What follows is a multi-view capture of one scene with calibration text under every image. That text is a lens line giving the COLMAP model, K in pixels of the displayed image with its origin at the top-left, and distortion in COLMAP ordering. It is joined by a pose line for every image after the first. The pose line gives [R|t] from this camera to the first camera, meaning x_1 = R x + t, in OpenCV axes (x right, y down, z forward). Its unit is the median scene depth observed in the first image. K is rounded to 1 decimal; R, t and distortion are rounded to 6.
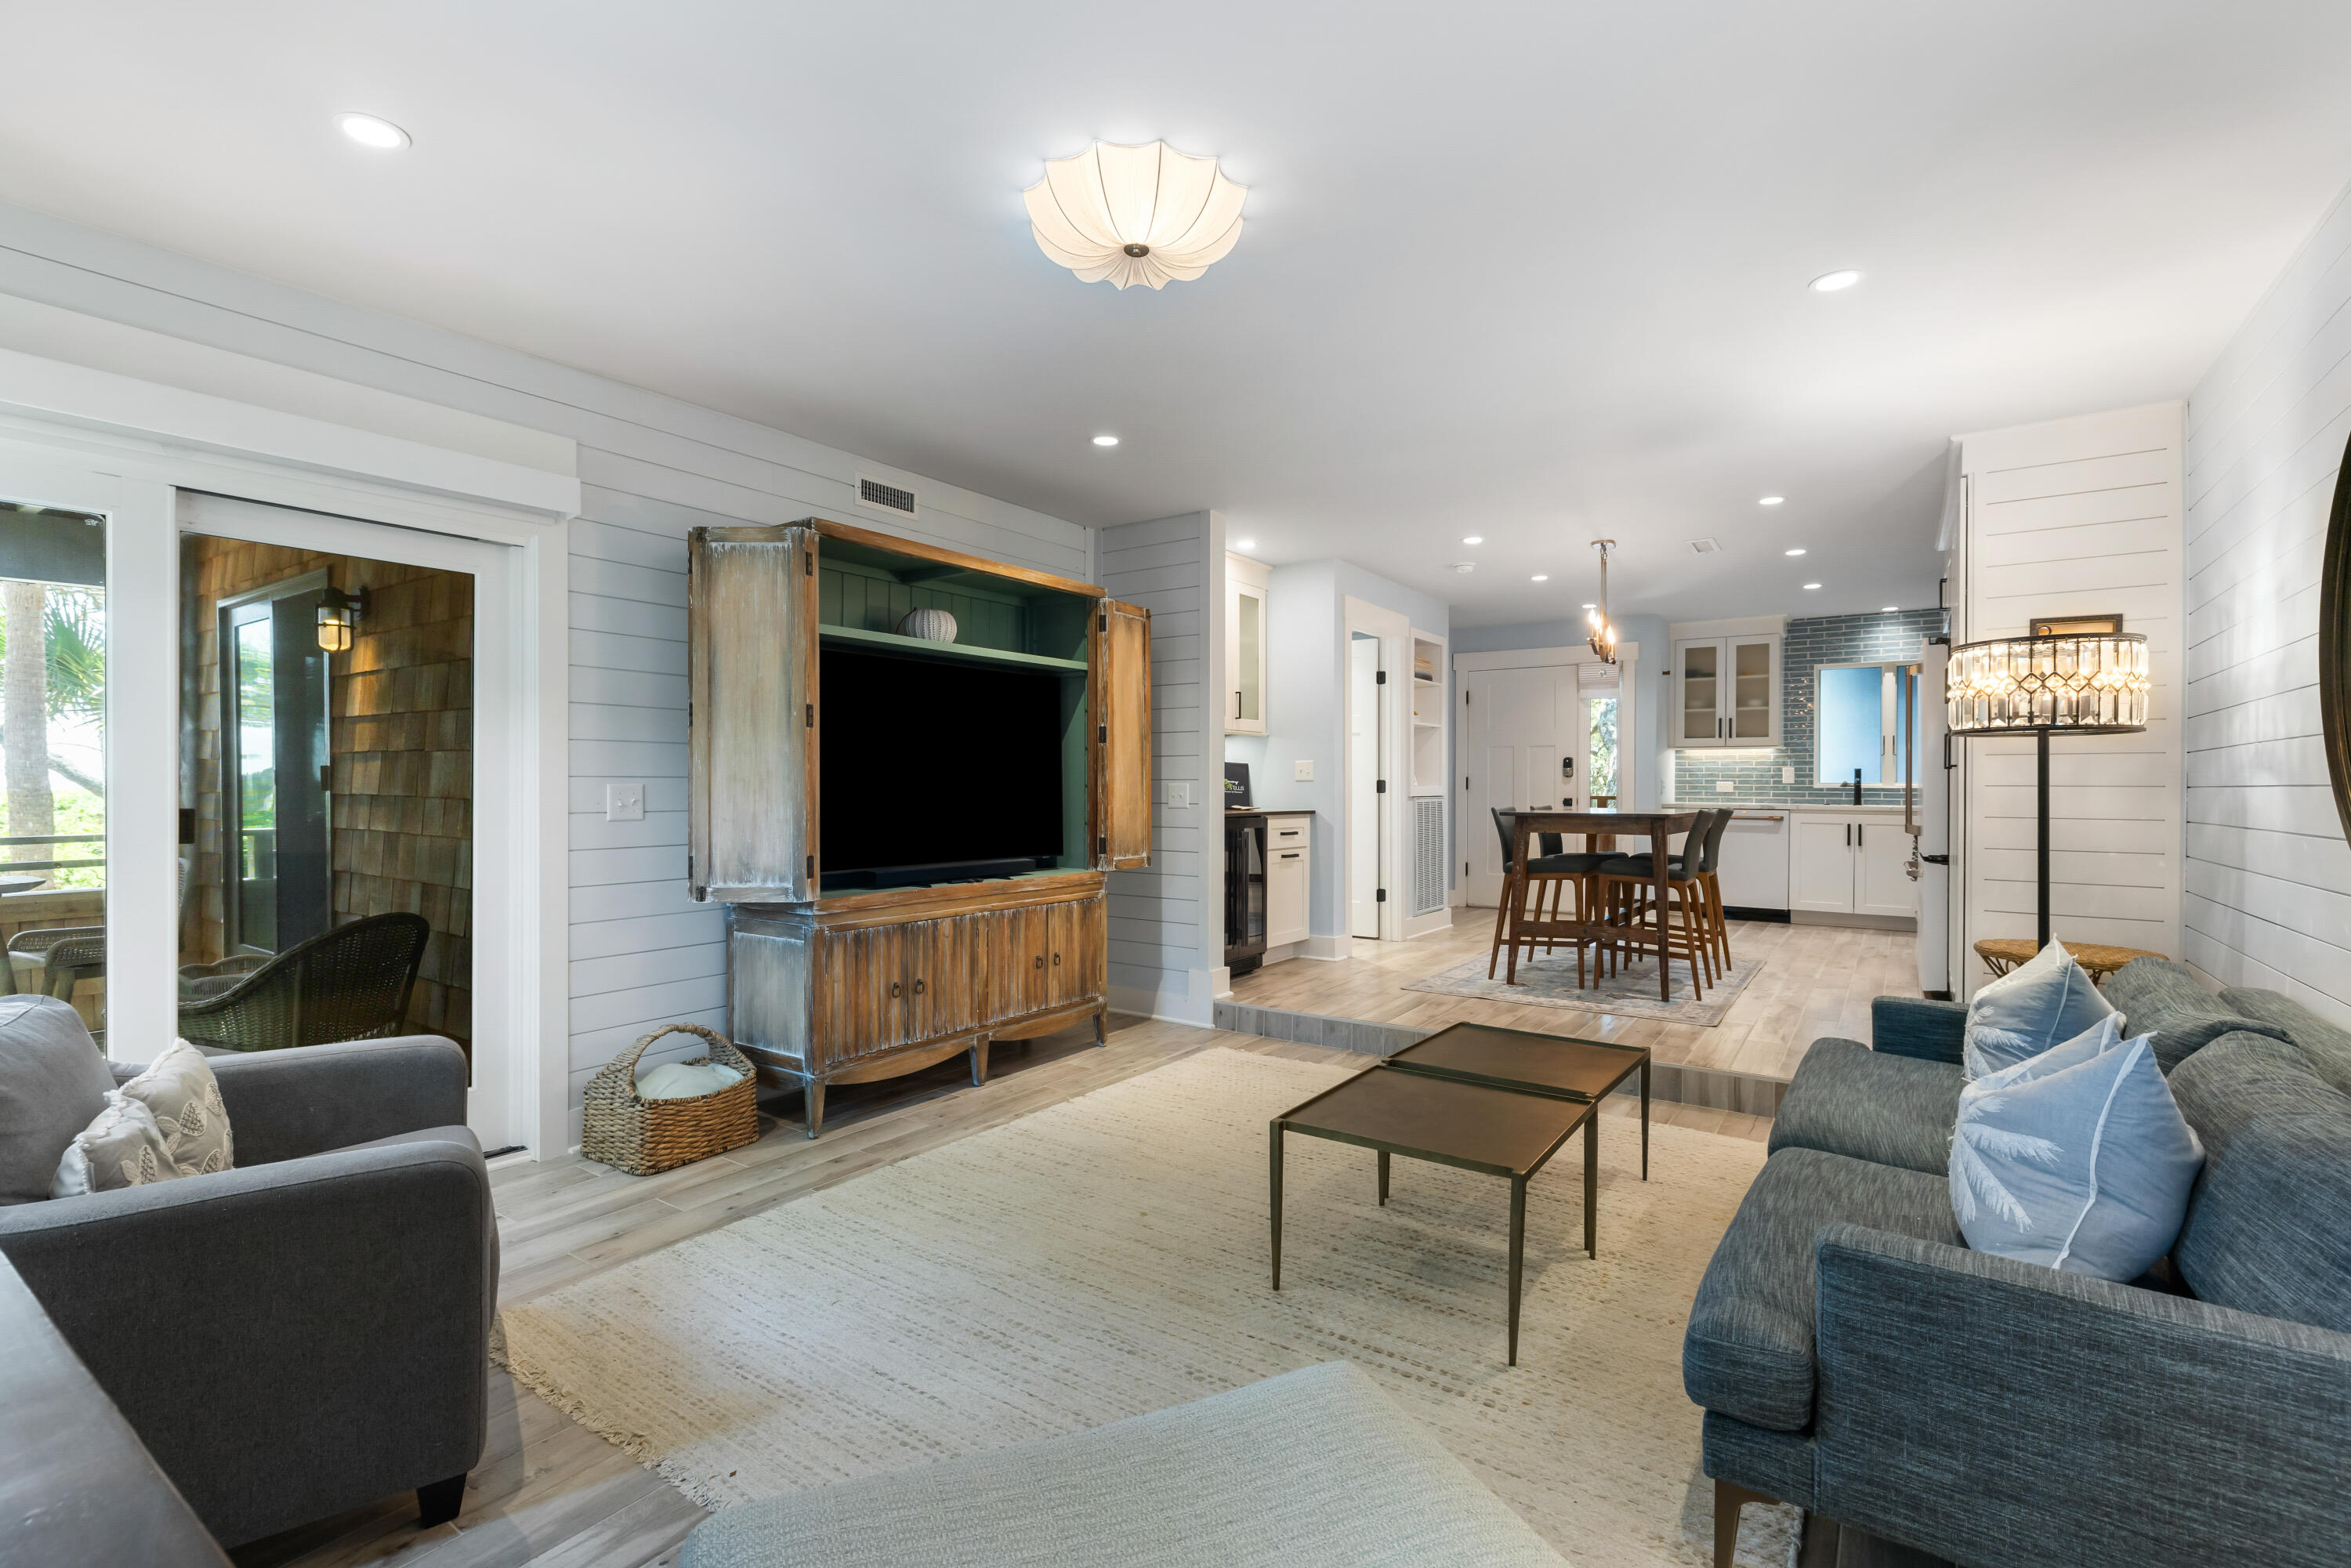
lens RADIAL K [[1055.0, 0, 1165.1], [0, 1055.0, 786.5], [0, 0, 1]] dist [-0.000588, -0.000080]
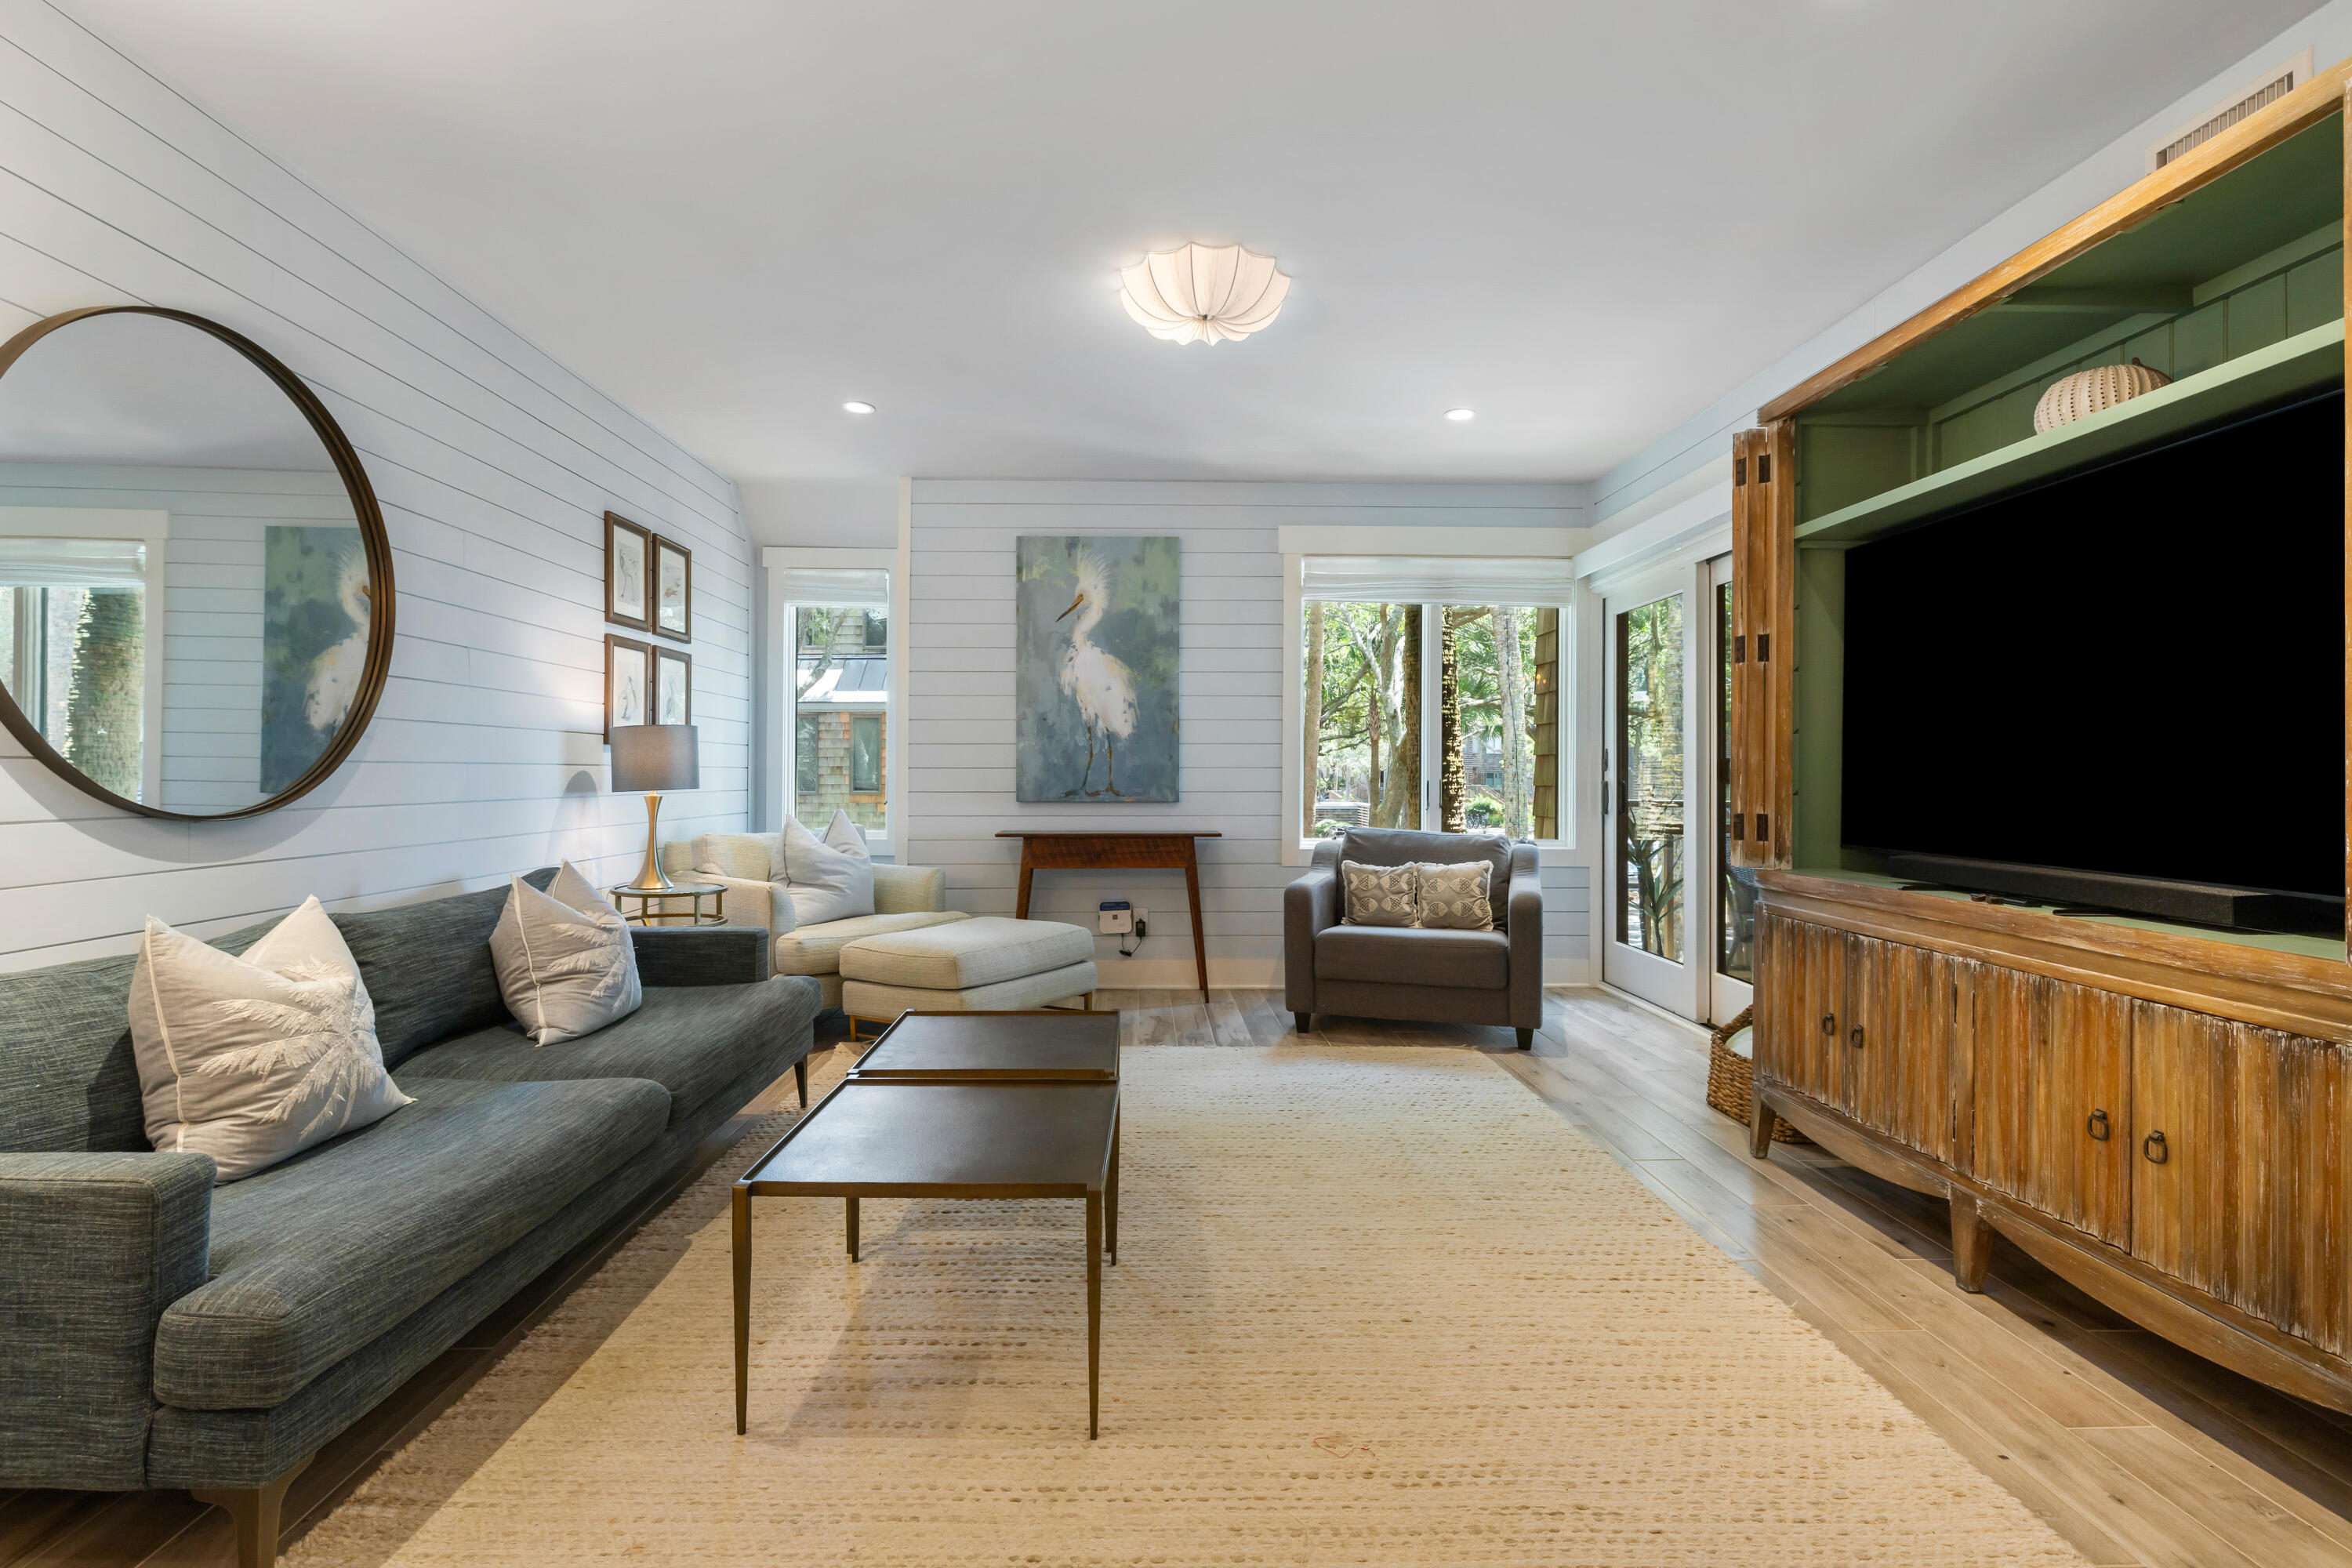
lens RADIAL K [[1052.7, 0, 1157.5], [0, 1052.7, 792.5], [0, 0, 1]] dist [-0.002367, -0.000471]
pose [[-0.811414, 0.000304, -0.584472, 0.232736], [-0.011100, 0.999811, 0.015930, 0.017168], [0.584367, 0.019414, -0.811257, 0.605917]]
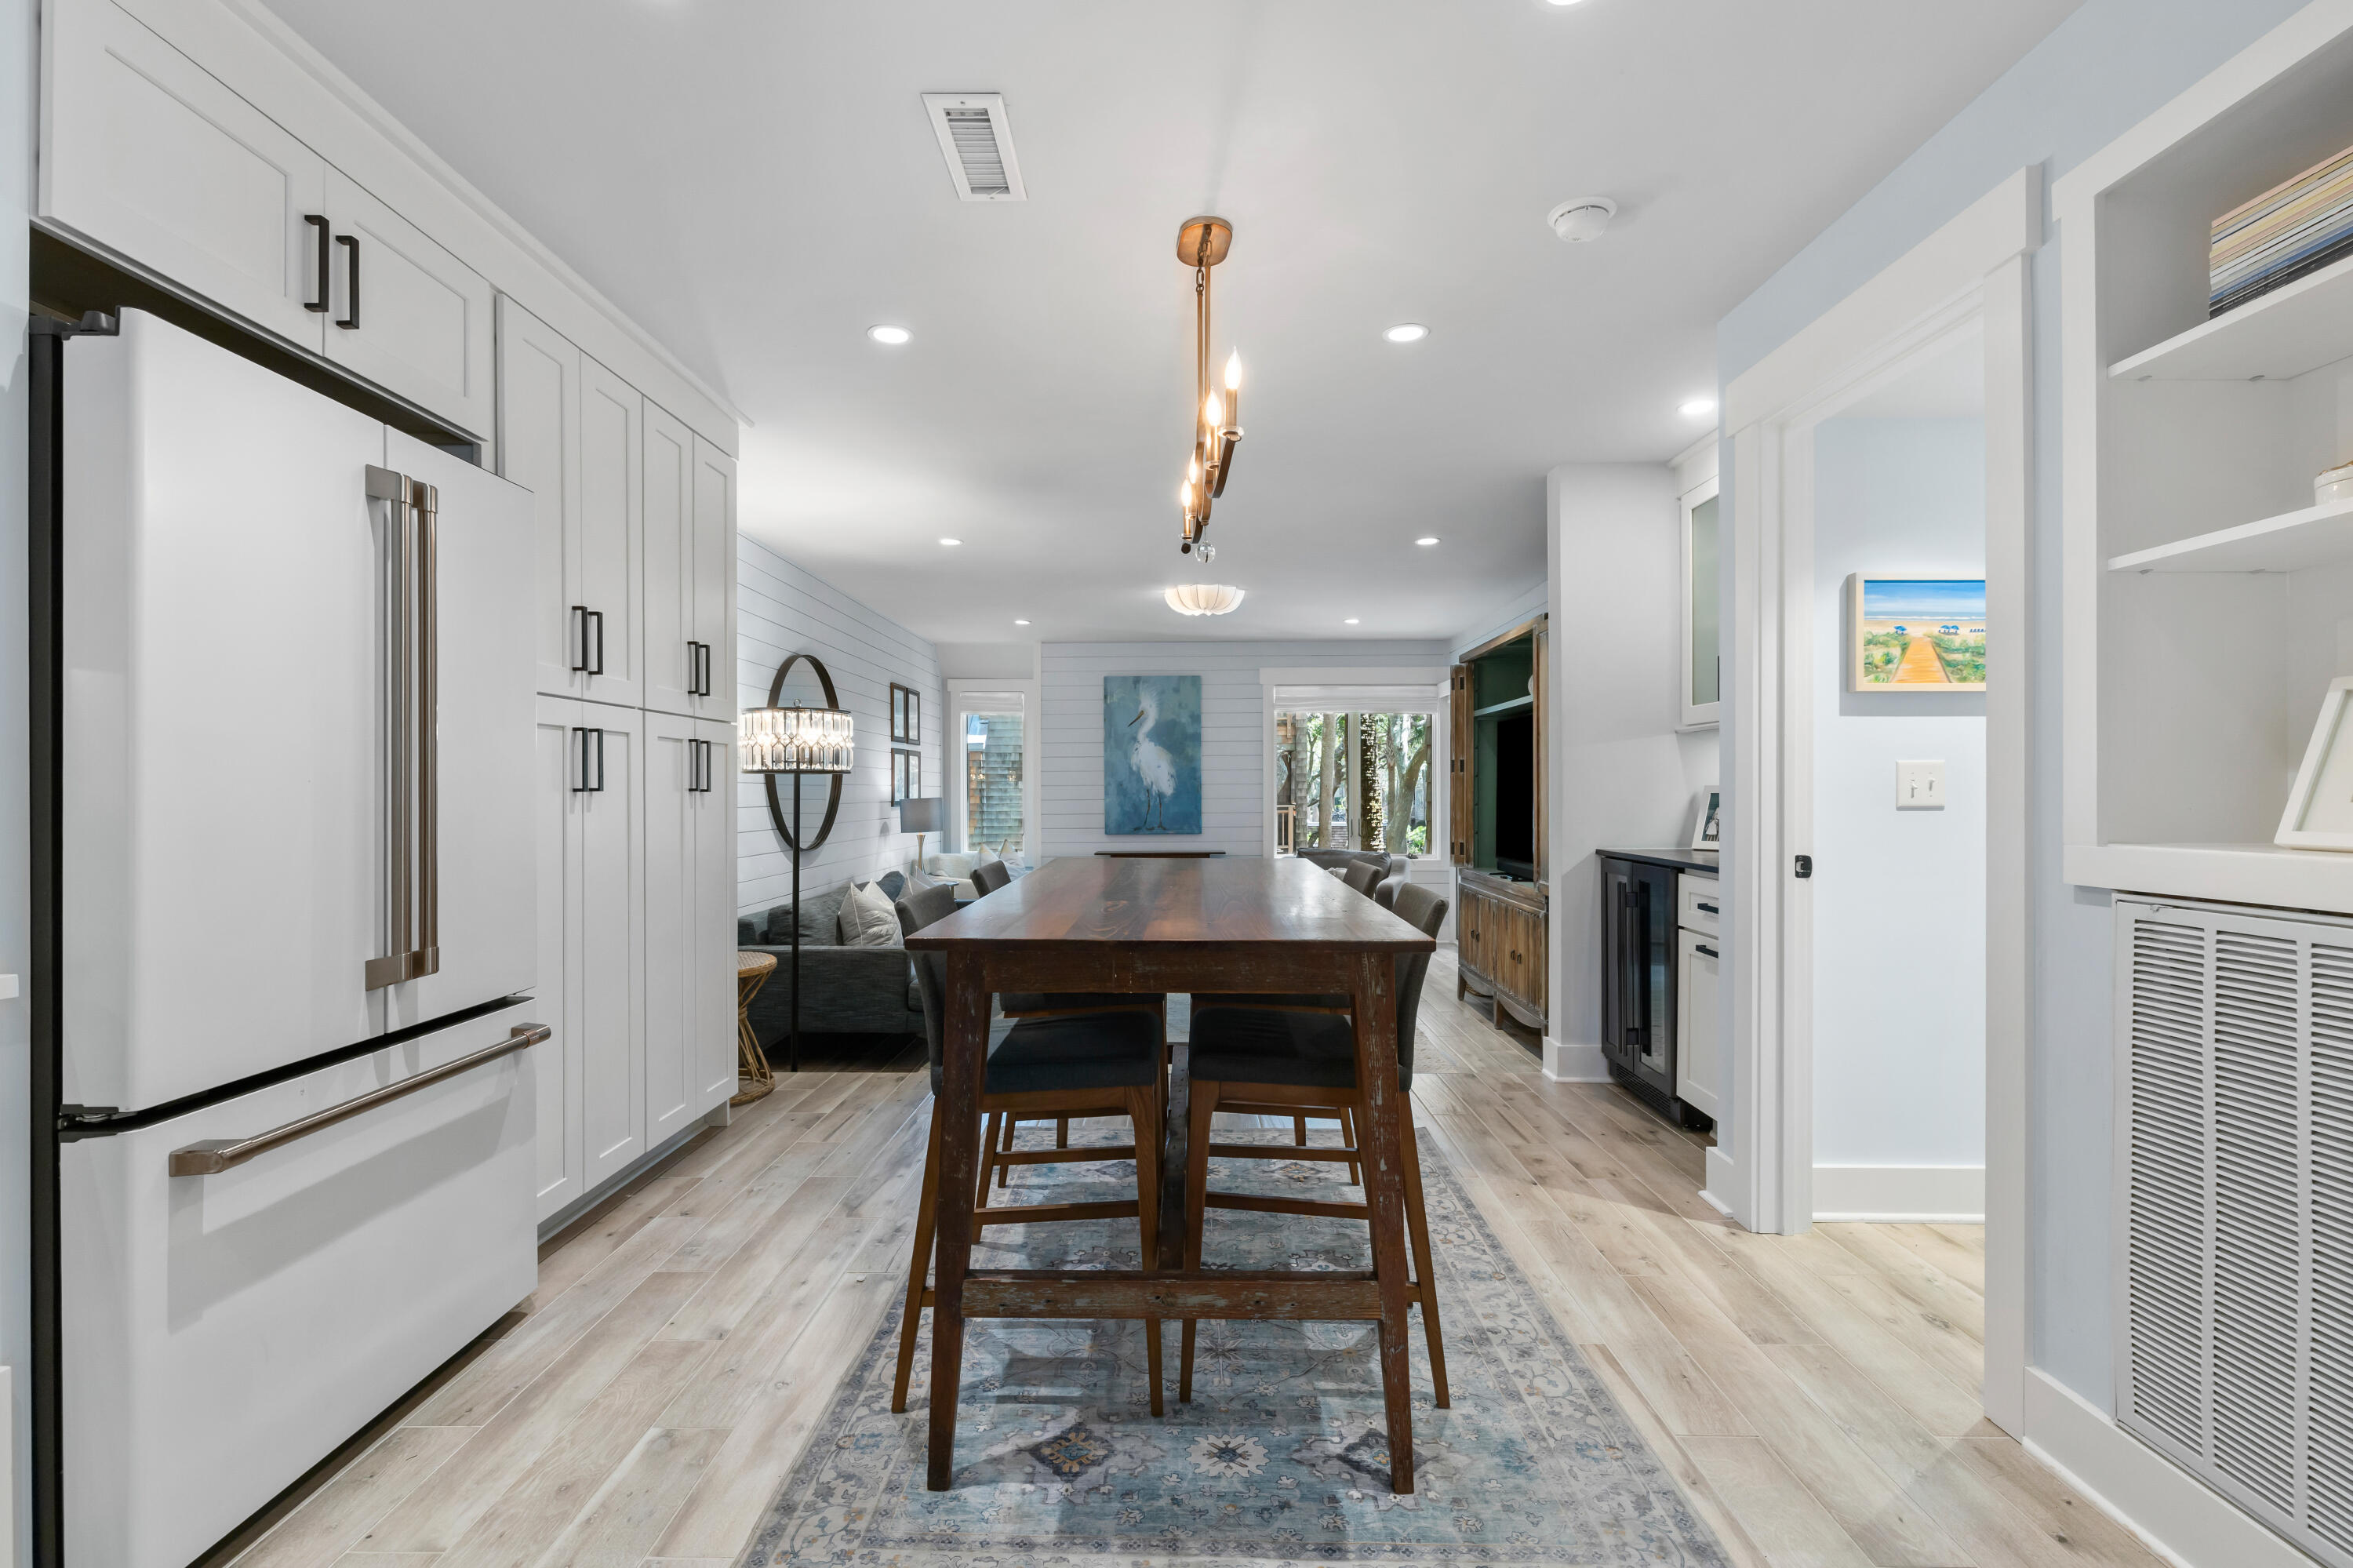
lens RADIAL K [[1053.2, 0, 1158.0], [0, 1053.2, 792.5], [0, 0, 1]] dist [-0.002367, -0.000471]
pose [[-0.834434, -0.001357, -0.551106, 0.474220], [-0.002560, 0.999996, 0.001414, -0.009778], [0.551102, 0.002591, -0.834434, 0.961993]]
